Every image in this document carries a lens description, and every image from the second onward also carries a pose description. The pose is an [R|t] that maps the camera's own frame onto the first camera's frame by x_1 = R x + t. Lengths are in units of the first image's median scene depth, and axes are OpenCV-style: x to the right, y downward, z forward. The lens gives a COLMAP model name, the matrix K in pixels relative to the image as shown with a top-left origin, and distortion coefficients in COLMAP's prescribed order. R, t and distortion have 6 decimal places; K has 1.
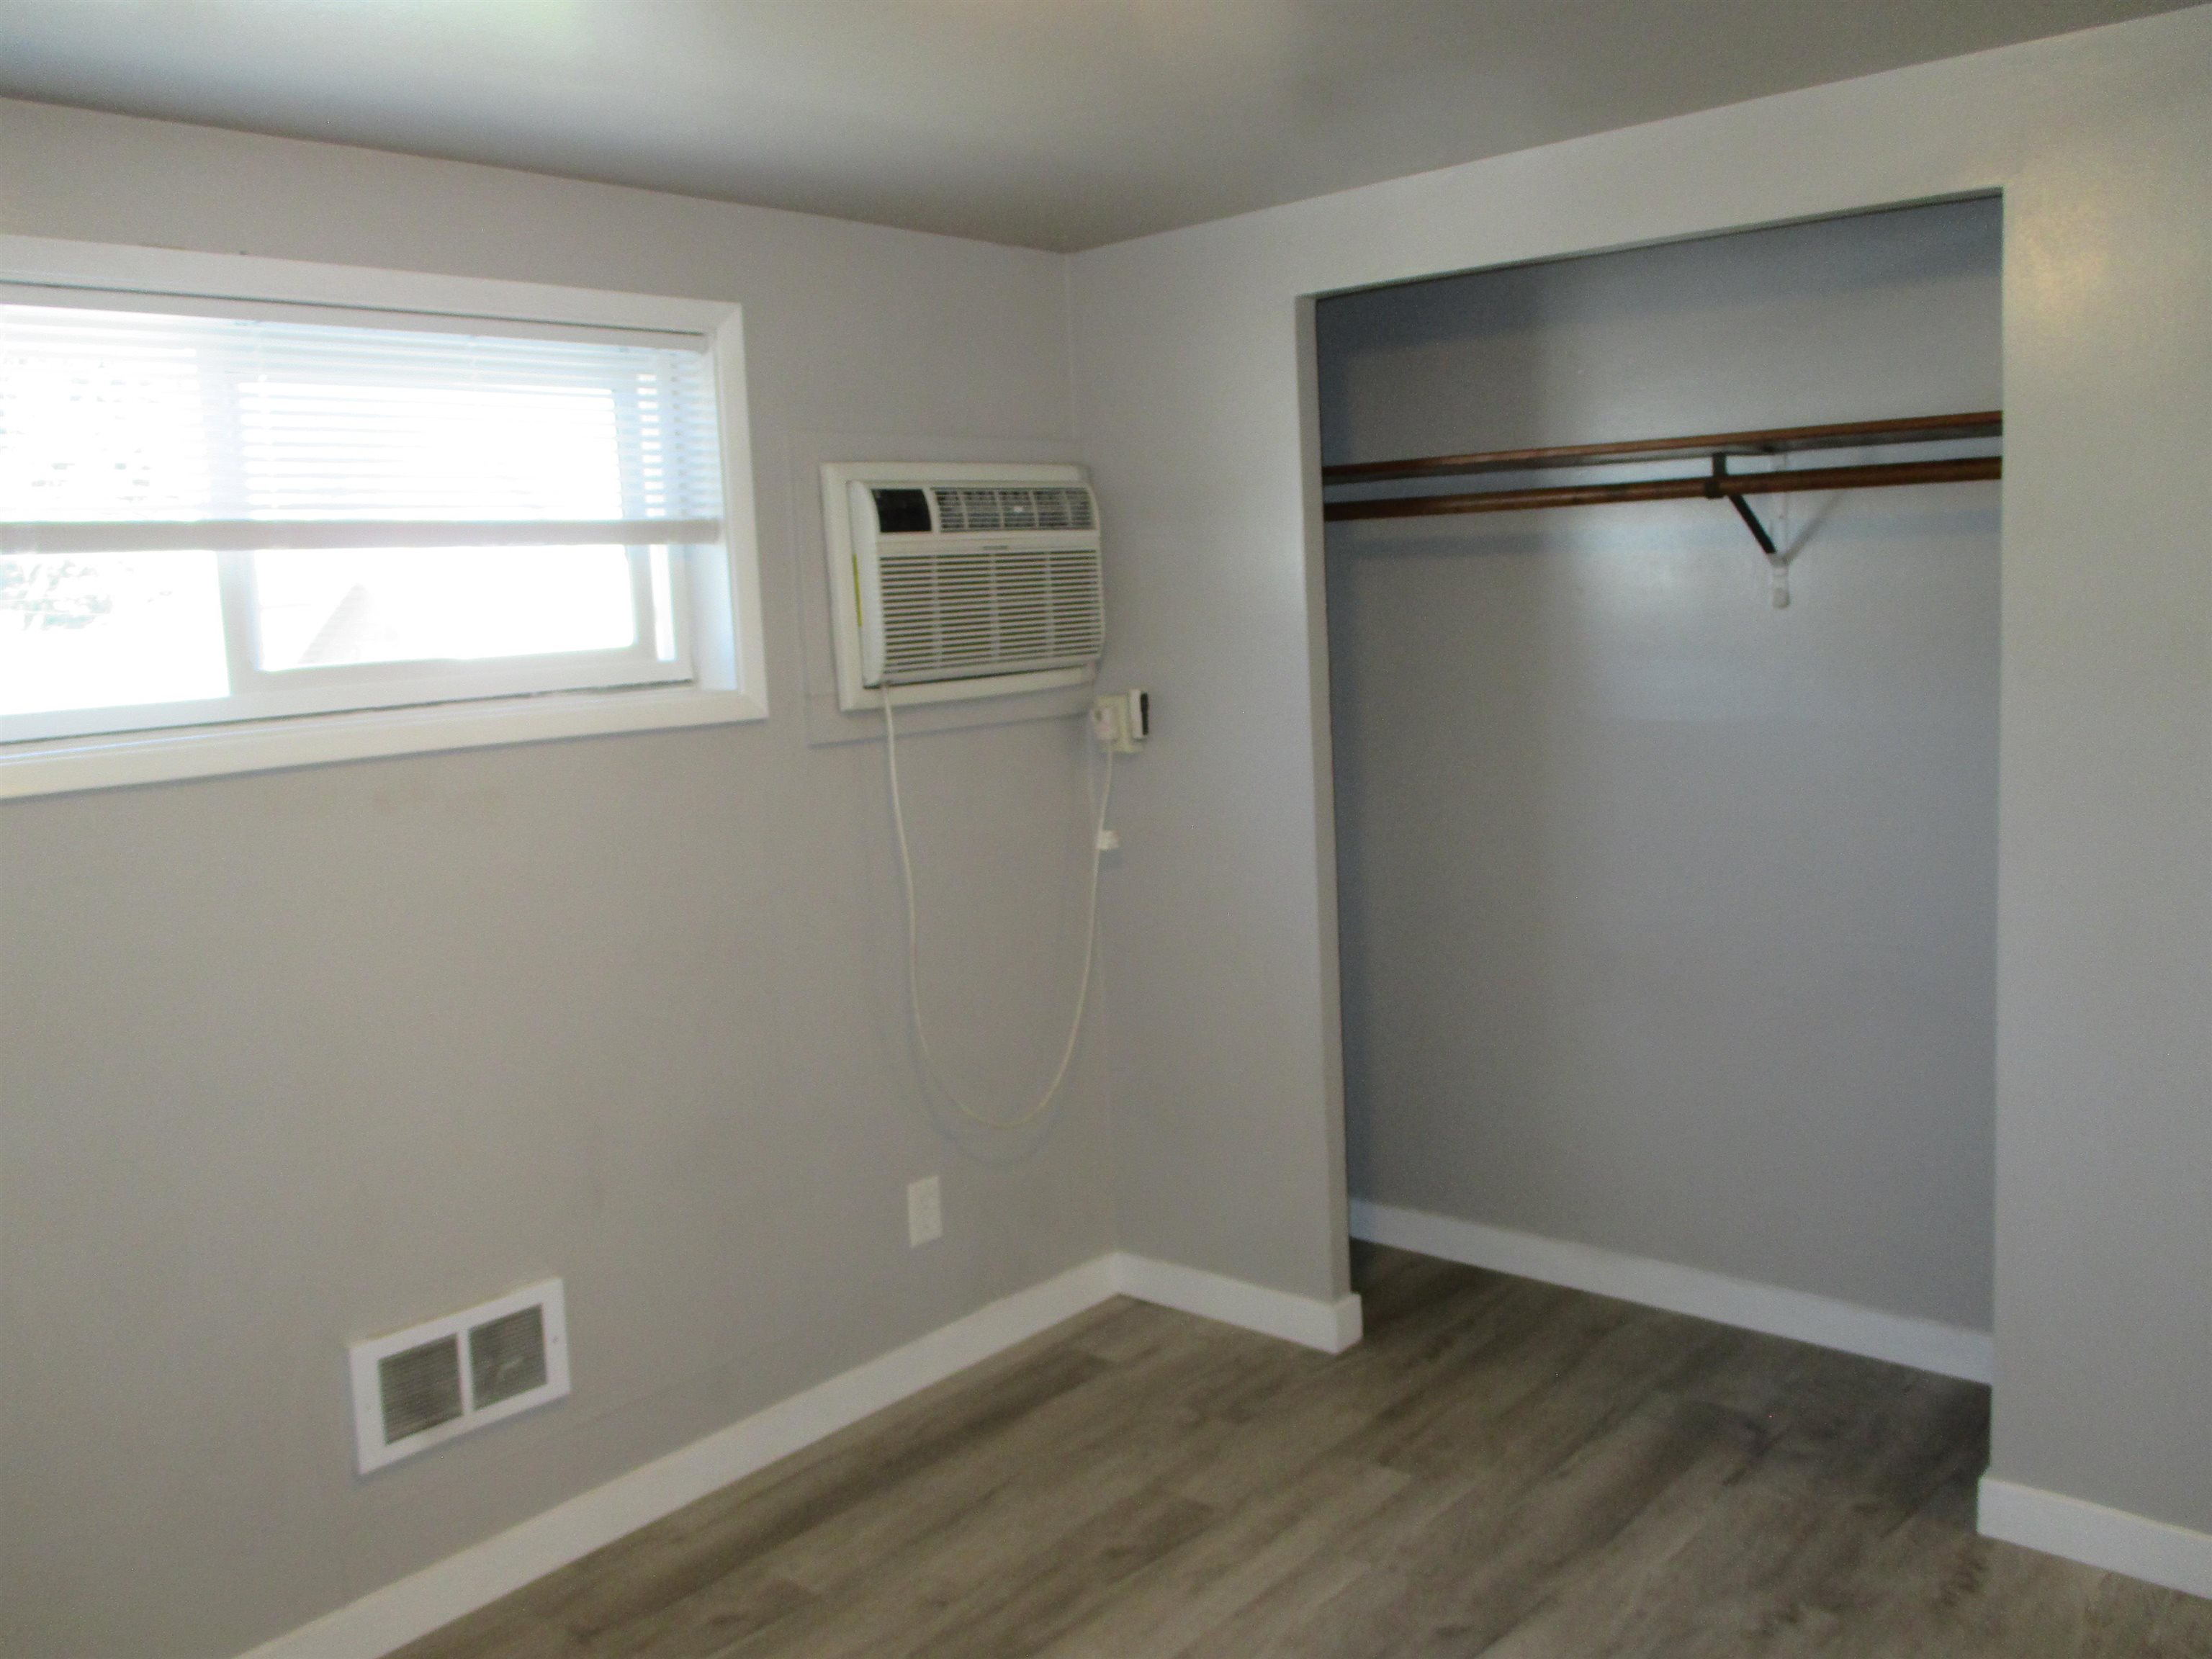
lens RADIAL K [[1917.5, 0, 1104.7], [0, 1917.5, 770.5], [0, 0, 1]] dist [-0.010580, -0.012507]
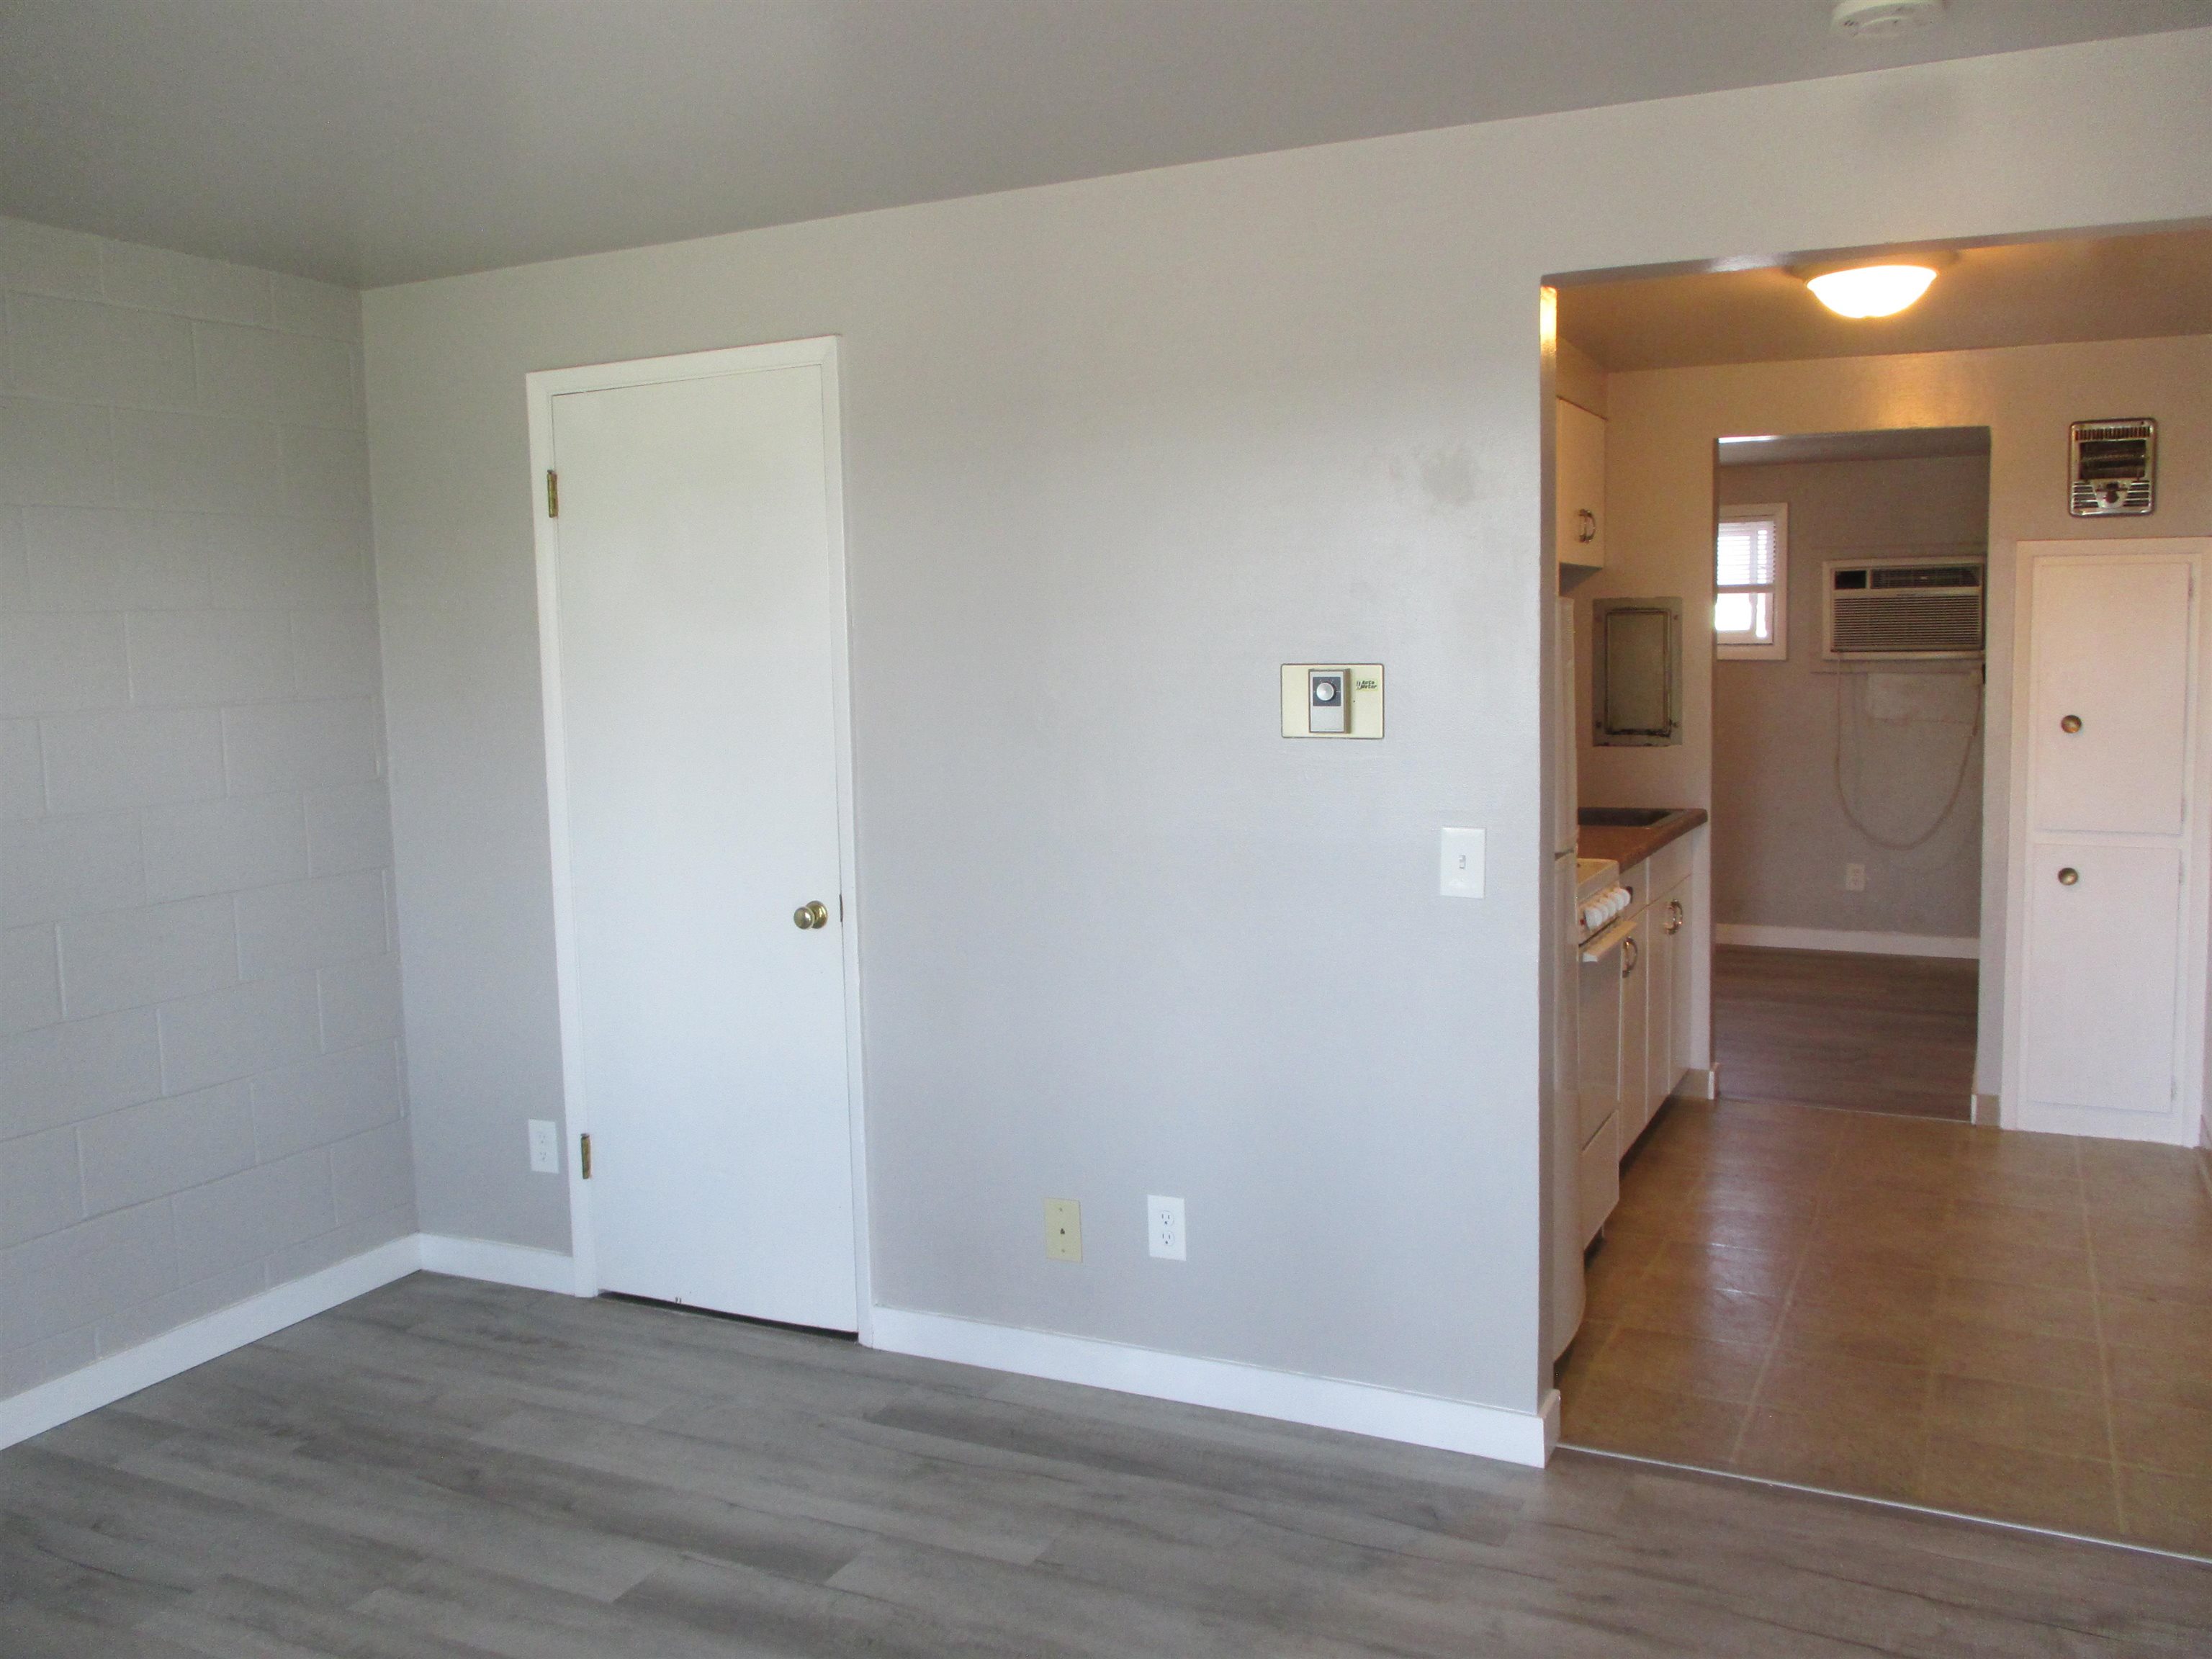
lens RADIAL K [[1839.8, 0, 1094.4], [0, 1839.8, 771.1], [0, 0, 1]] dist [-0.026625, 0.008796]
pose [[0.236488, 0.110491, -0.965332, 2.052083], [-0.096187, 0.991295, 0.089898, -0.010891], [0.966862, 0.071592, 0.245057, -0.516994]]
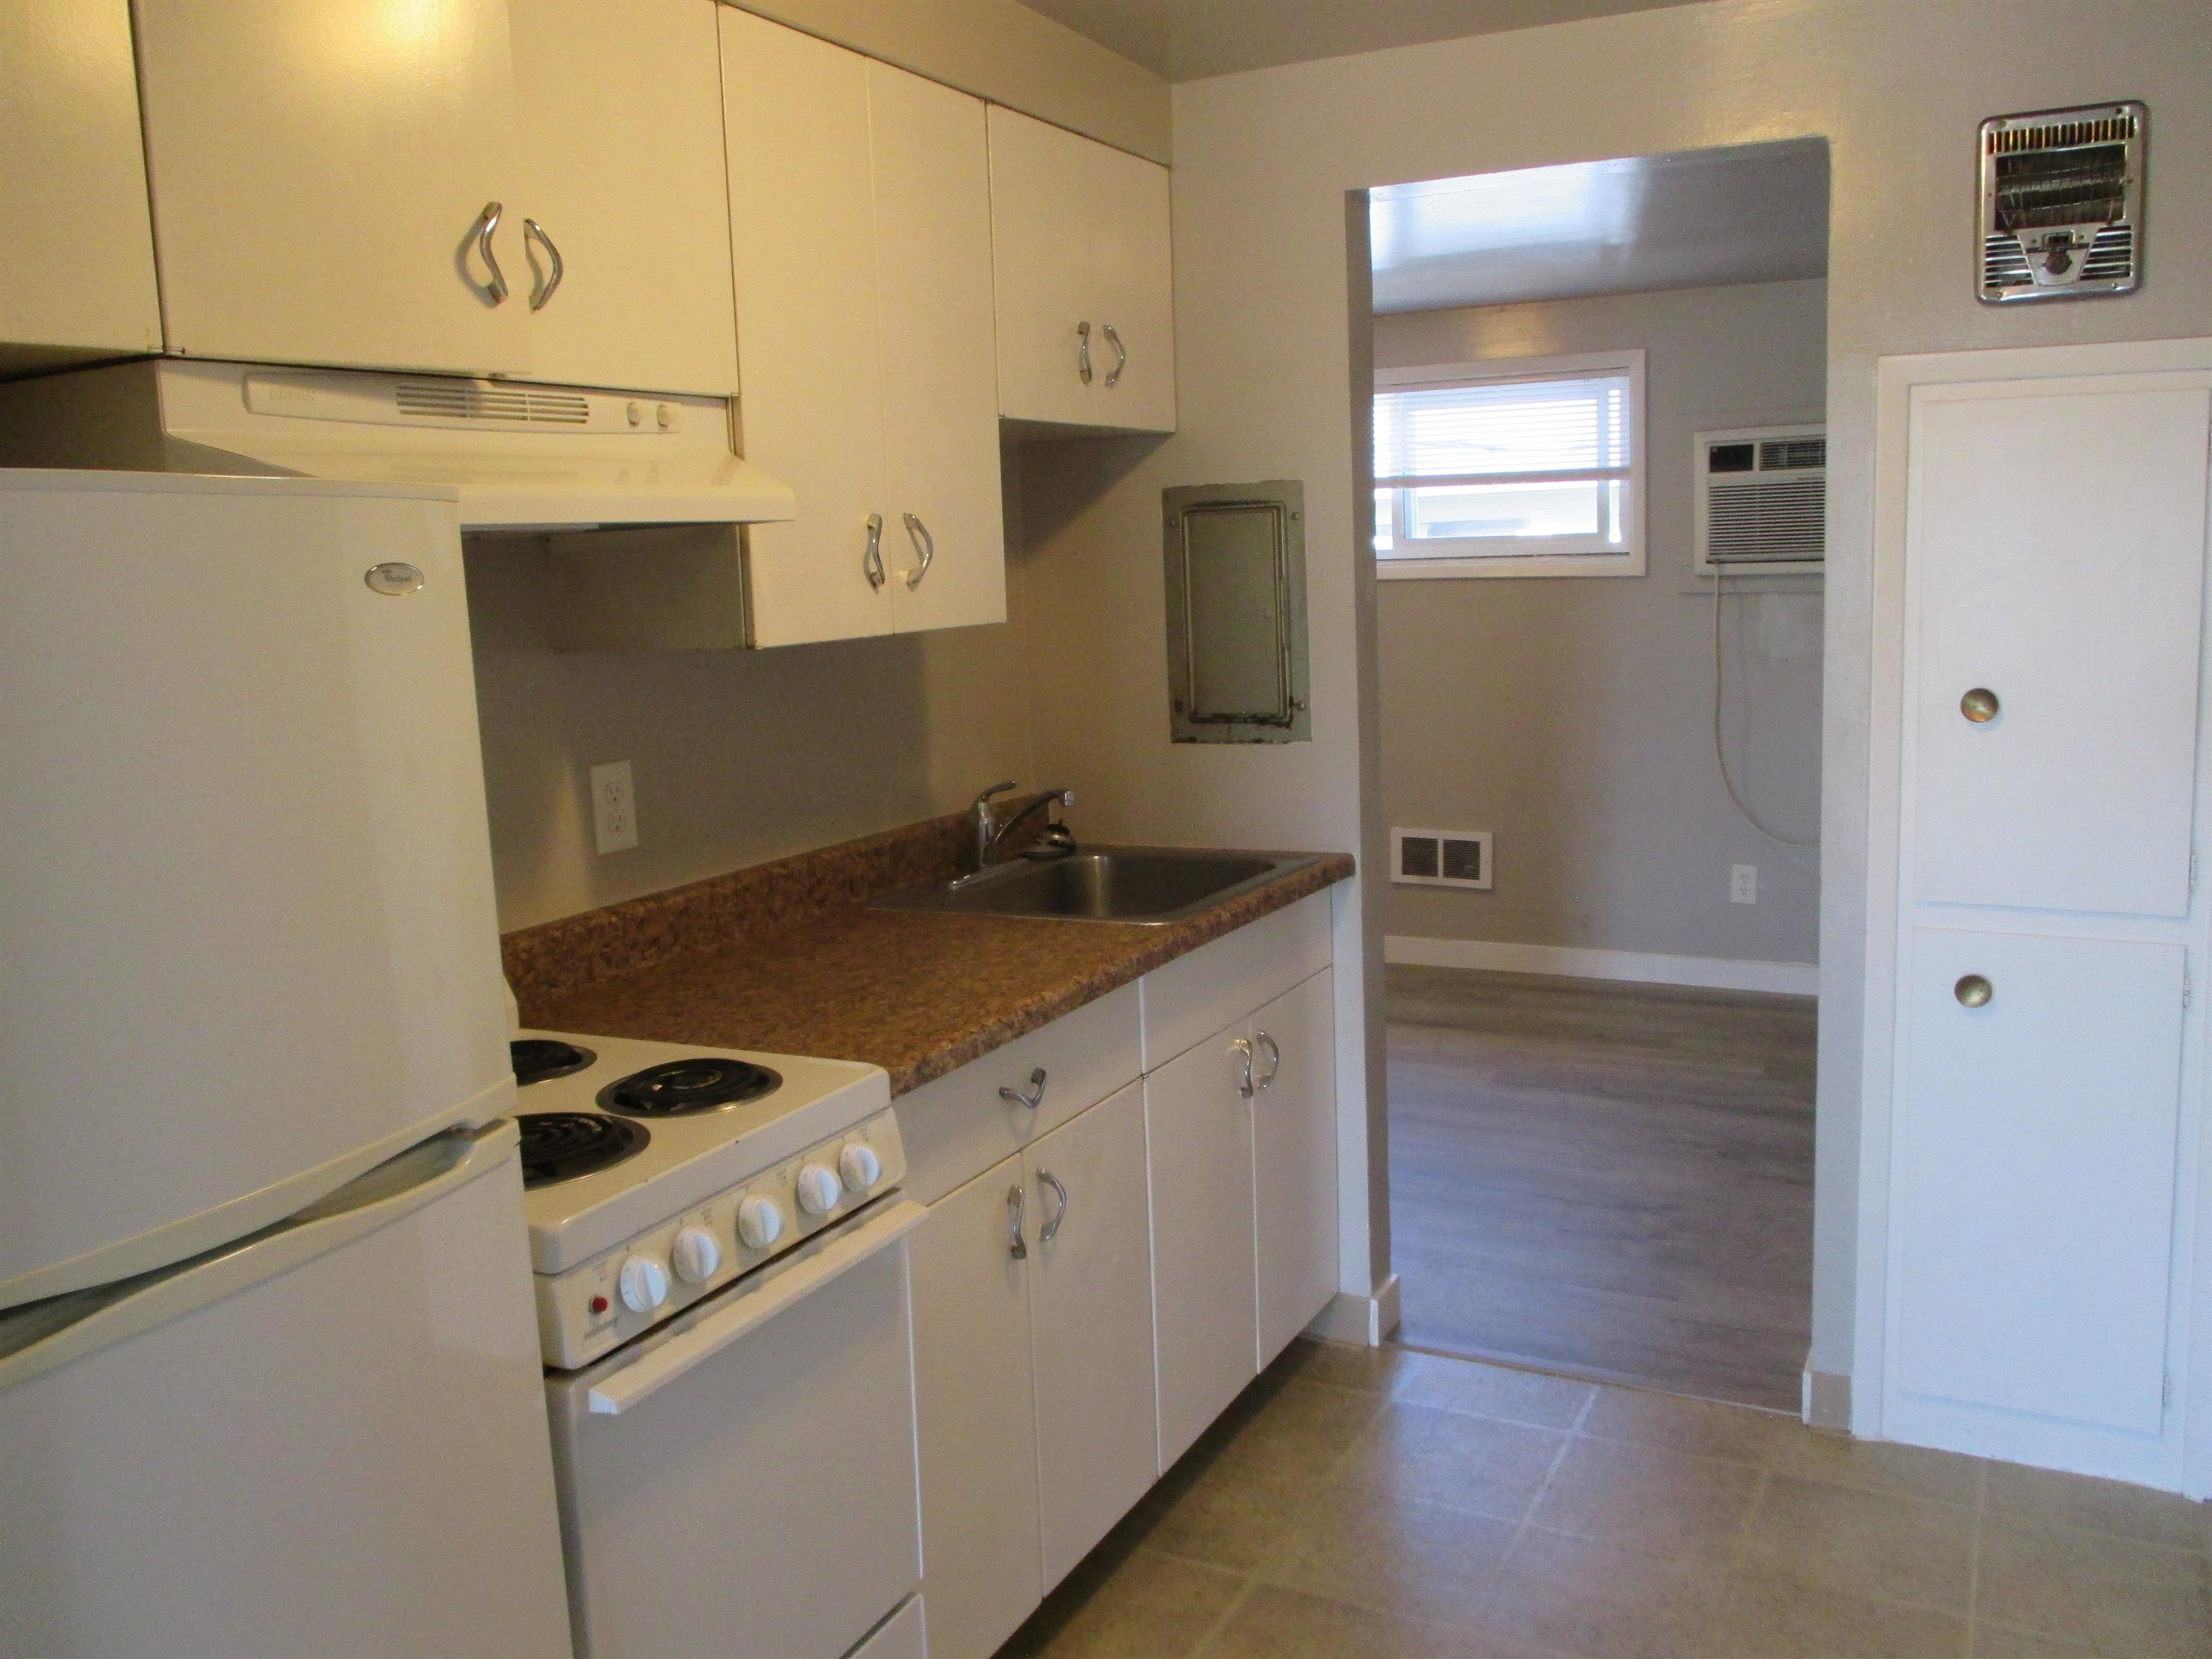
lens RADIAL K [[1838.4, 0, 1110.3], [0, 1838.4, 781.9], [0, 0, 1]] dist [-0.016890, -0.002528]
pose [[0.225228, 0.156436, -0.961665, 1.441359], [-0.077058, 0.986794, 0.142477, -0.044023], [0.971254, 0.042015, 0.234309, 0.103967]]
